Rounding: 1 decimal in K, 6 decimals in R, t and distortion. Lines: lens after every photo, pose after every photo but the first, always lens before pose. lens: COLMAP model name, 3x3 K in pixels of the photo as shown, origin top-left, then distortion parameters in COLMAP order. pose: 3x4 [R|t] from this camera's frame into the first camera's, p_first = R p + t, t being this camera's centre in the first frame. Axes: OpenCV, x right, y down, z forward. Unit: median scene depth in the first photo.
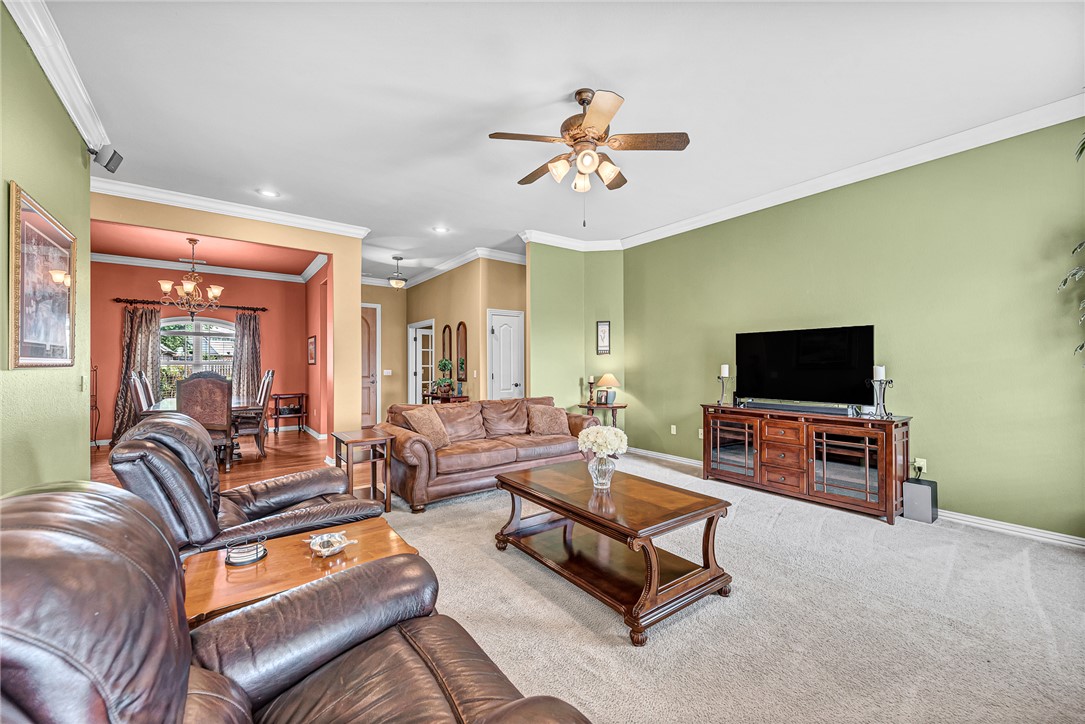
lens RADIAL K [[434.3, 0, 542.9], [0, 434.3, 367.2], [0, 0, 1]] dist [0.009625, -0.002270]
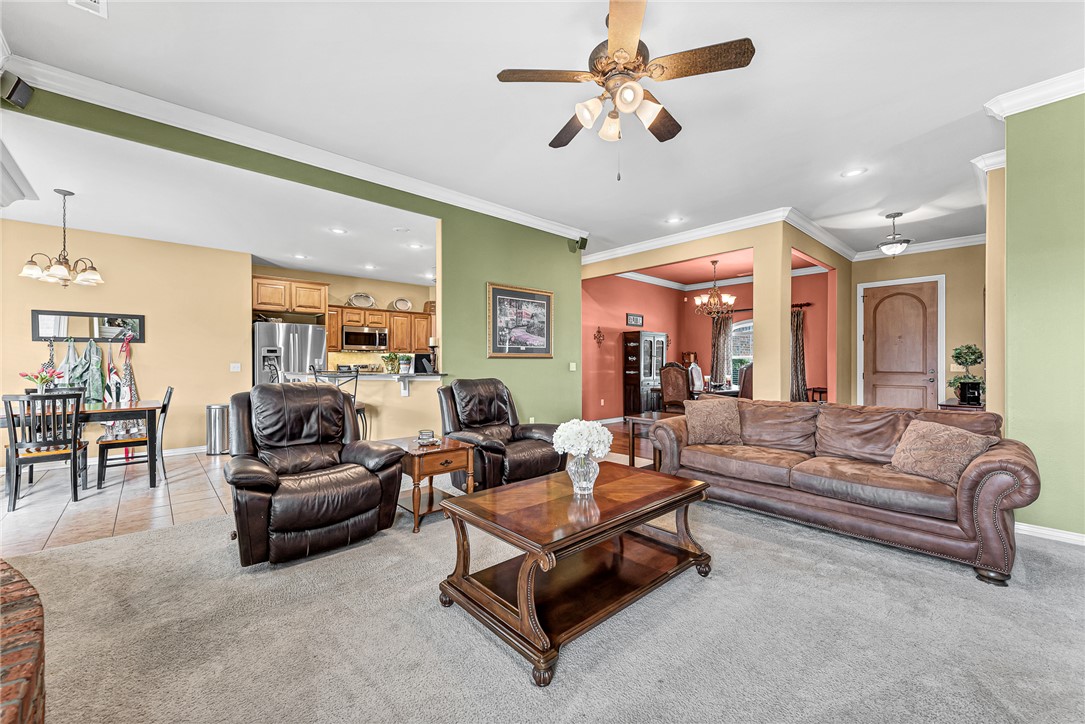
lens RADIAL K [[434.3, 0, 537.7], [0, 434.3, 361.4], [0, 0, 1]] dist [0.009625, -0.002270]
pose [[0.087161, -0.002212, -0.996192, 0.375229], [-0.004525, 0.999986, -0.002616, 0.008563], [0.996184, 0.004736, 0.087149, 0.318835]]
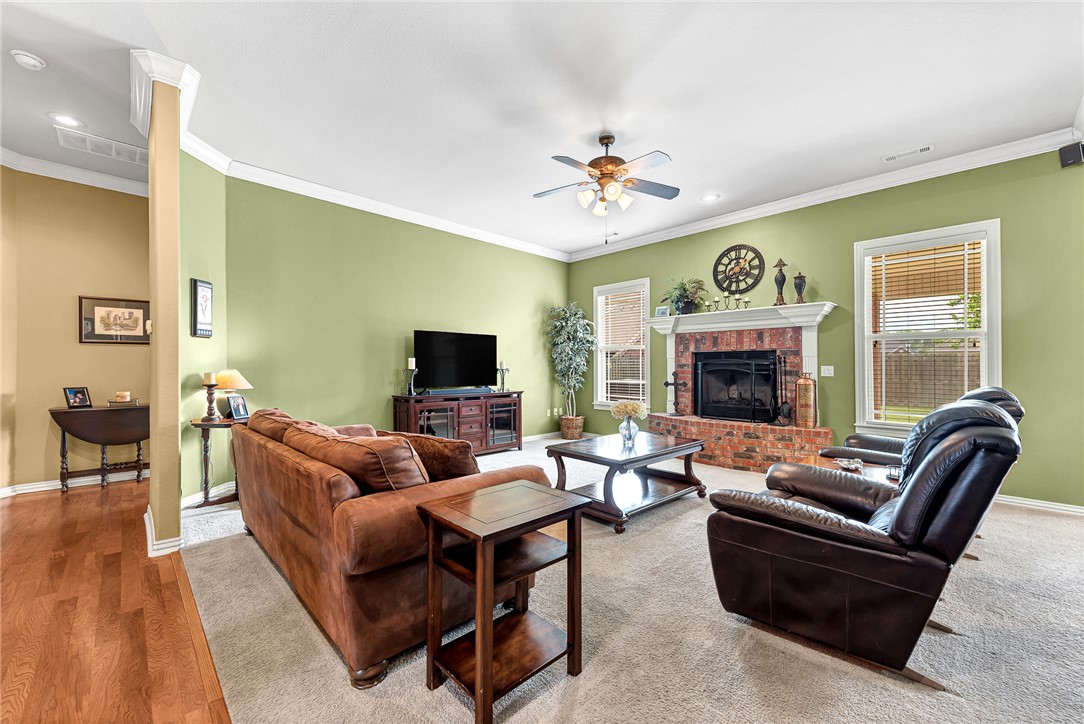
lens RADIAL K [[433.9, 0, 540.8], [0, 433.9, 369.4], [0, 0, 1]] dist [0.009625, -0.002270]
pose [[-0.124485, -0.004105, 0.992213, -0.448436], [0.005230, 0.999975, 0.004794, 0.012256], [-0.992208, 0.005786, -0.124460, 0.536266]]
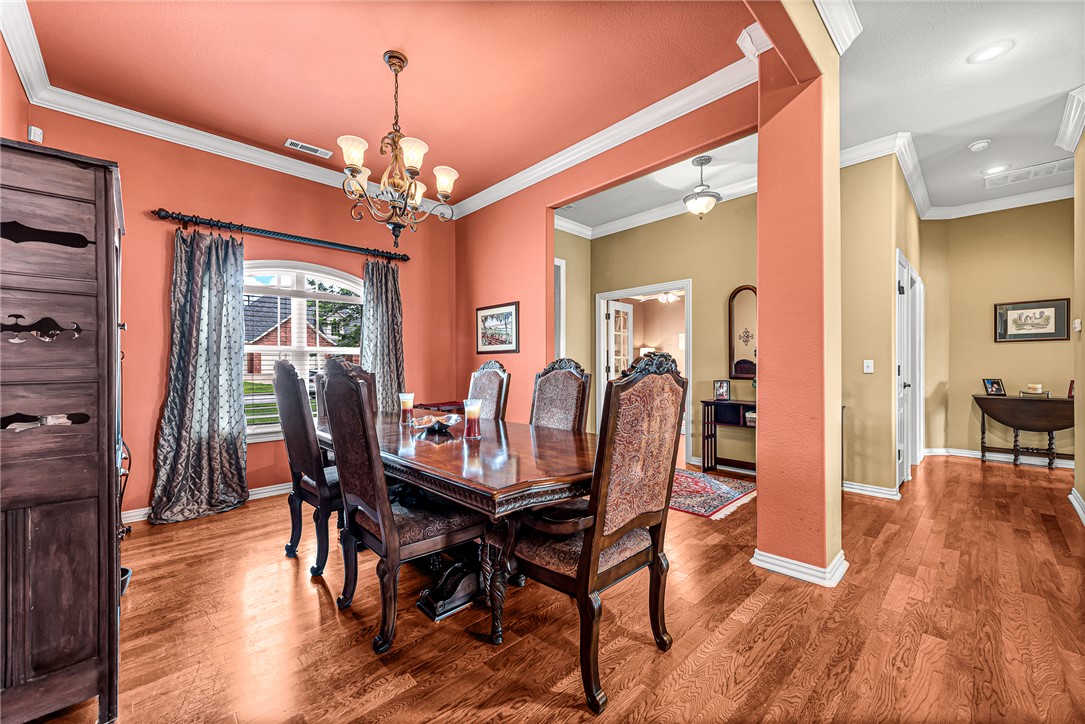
lens RADIAL K [[434.3, 0, 538.1], [0, 434.3, 364.4], [0, 0, 1]] dist [0.009625, -0.002270]
pose [[0.991121, -0.002251, 0.132944, -0.622111], [0.002608, 0.999993, -0.002506, 0.011989], [-0.132937, 0.002831, 0.991120, 0.469157]]
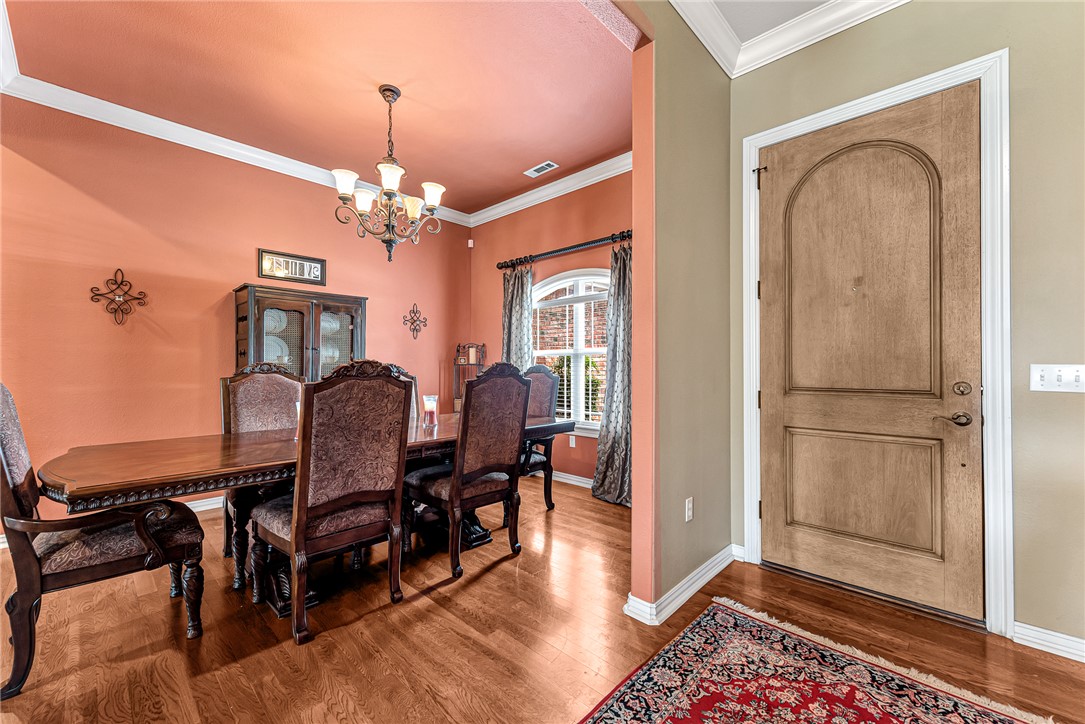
lens RADIAL K [[434.3, 0, 546.5], [0, 434.3, 362.5], [0, 0, 1]] dist [0.009625, -0.002270]
pose [[0.171887, -0.008353, -0.985081, -0.257779], [-0.002087, 0.999959, -0.008843, 0.009693], [0.985115, 0.003575, 0.171862, 0.936783]]
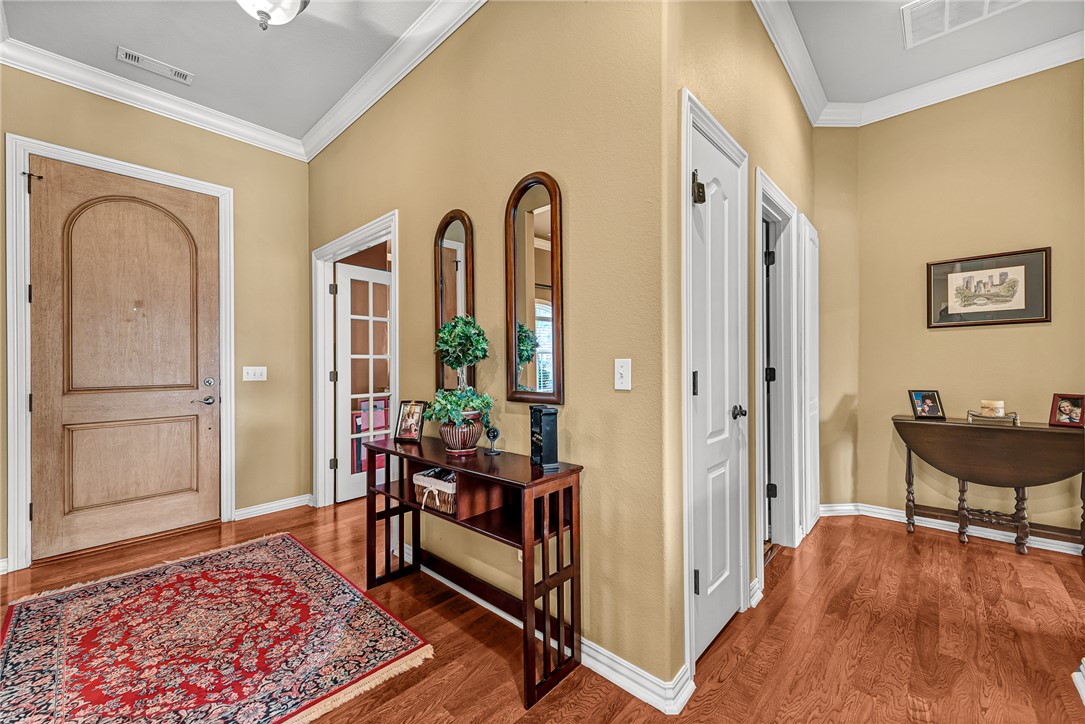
lens RADIAL K [[434.3, 0, 544.1], [0, 434.3, 365.0], [0, 0, 1]] dist [0.009625, -0.002270]
pose [[0.981662, -0.007812, 0.190469, -0.231905], [0.008198, 0.999966, -0.001241, 0.009411], [-0.190453, 0.002779, 0.981692, 0.735138]]
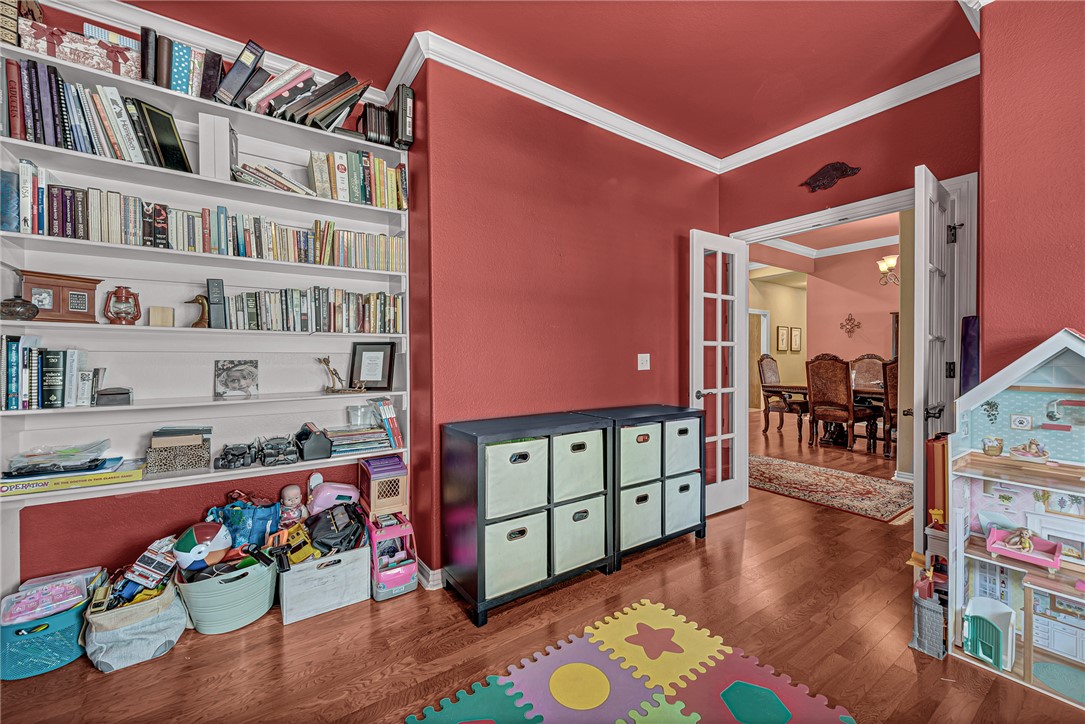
lens RADIAL K [[434.3, 0, 540.8], [0, 434.3, 363.1], [0, 0, 1]] dist [0.009625, -0.002270]
pose [[-0.999609, 0.000973, 0.027941, -0.071969], [0.001396, 0.999884, 0.015138, 0.010308], [-0.027924, 0.015171, -0.999495, 1.637810]]
